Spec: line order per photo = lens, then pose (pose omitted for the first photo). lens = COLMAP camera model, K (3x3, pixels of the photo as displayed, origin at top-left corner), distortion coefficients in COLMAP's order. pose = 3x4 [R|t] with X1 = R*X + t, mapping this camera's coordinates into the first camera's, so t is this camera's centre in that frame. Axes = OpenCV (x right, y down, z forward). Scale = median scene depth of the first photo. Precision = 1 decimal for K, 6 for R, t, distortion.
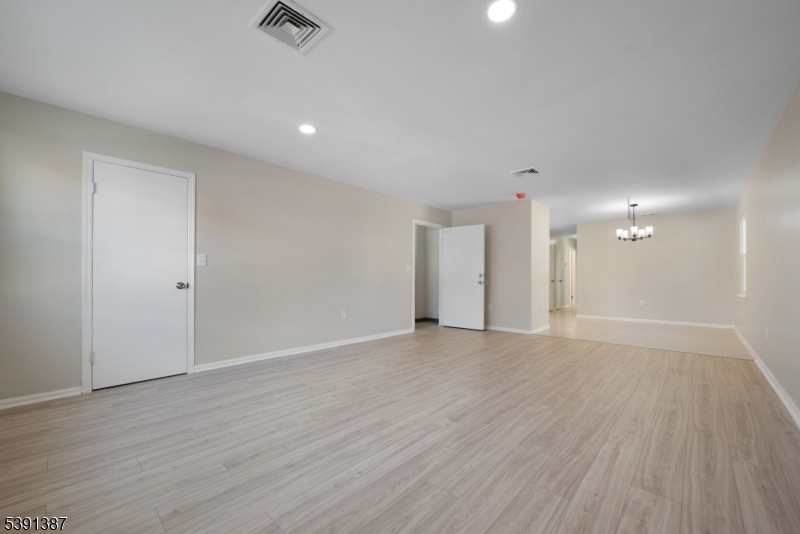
lens RADIAL K [[319.1, 0, 411.3], [0, 319.1, 277.2], [0, 0, 1]] dist [-0.001265, 0.002932]
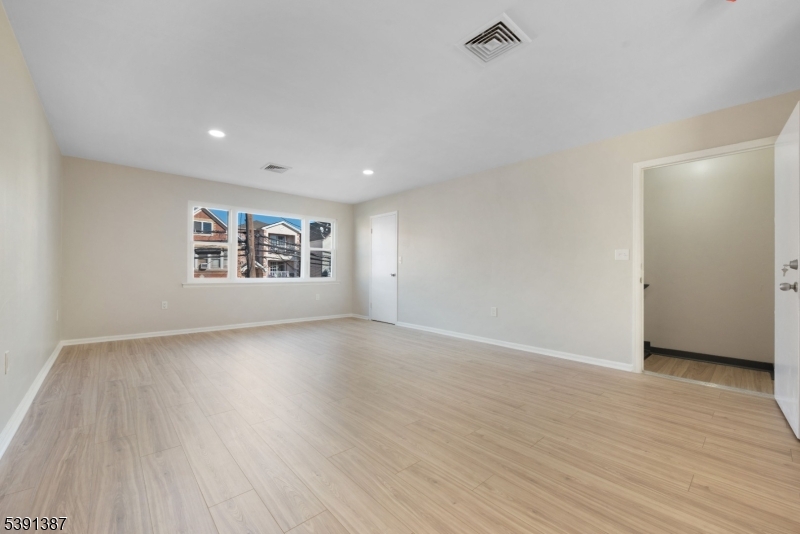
lens RADIAL K [[325.6, 0, 382.6], [0, 325.6, 270.5], [0, 0, 1]] dist [-0.000526, -0.000208]
pose [[-0.134683, -0.006761, -0.990866, 1.163879], [-0.008678, 0.999946, -0.005643, 0.011582], [0.990851, 0.007838, -0.134734, 1.251589]]
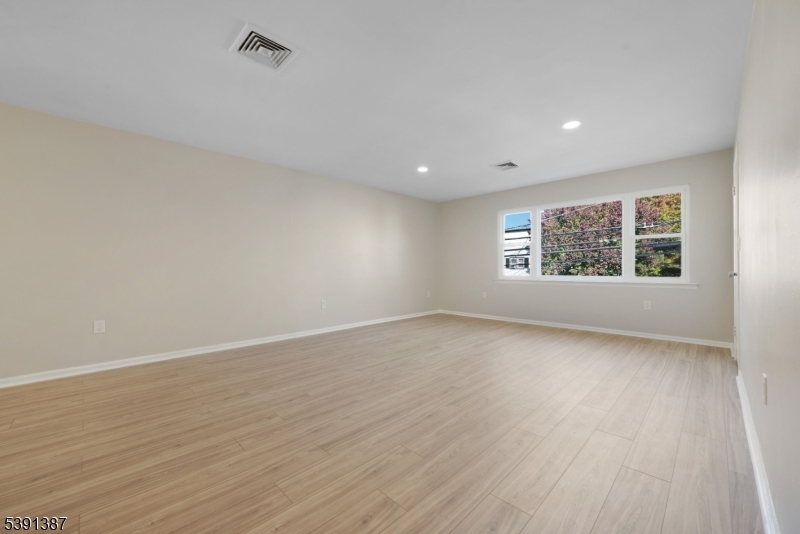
lens RADIAL K [[316.7, 0, 403.2], [0, 316.7, 265.0], [0, 0, 1]] dist [-0.002812, -0.000404]
pose [[-0.998695, 0.003451, 0.050947, 0.173810], [0.002871, 0.999930, -0.011458, 0.007751], [-0.050983, -0.011297, -0.998636, 2.035902]]
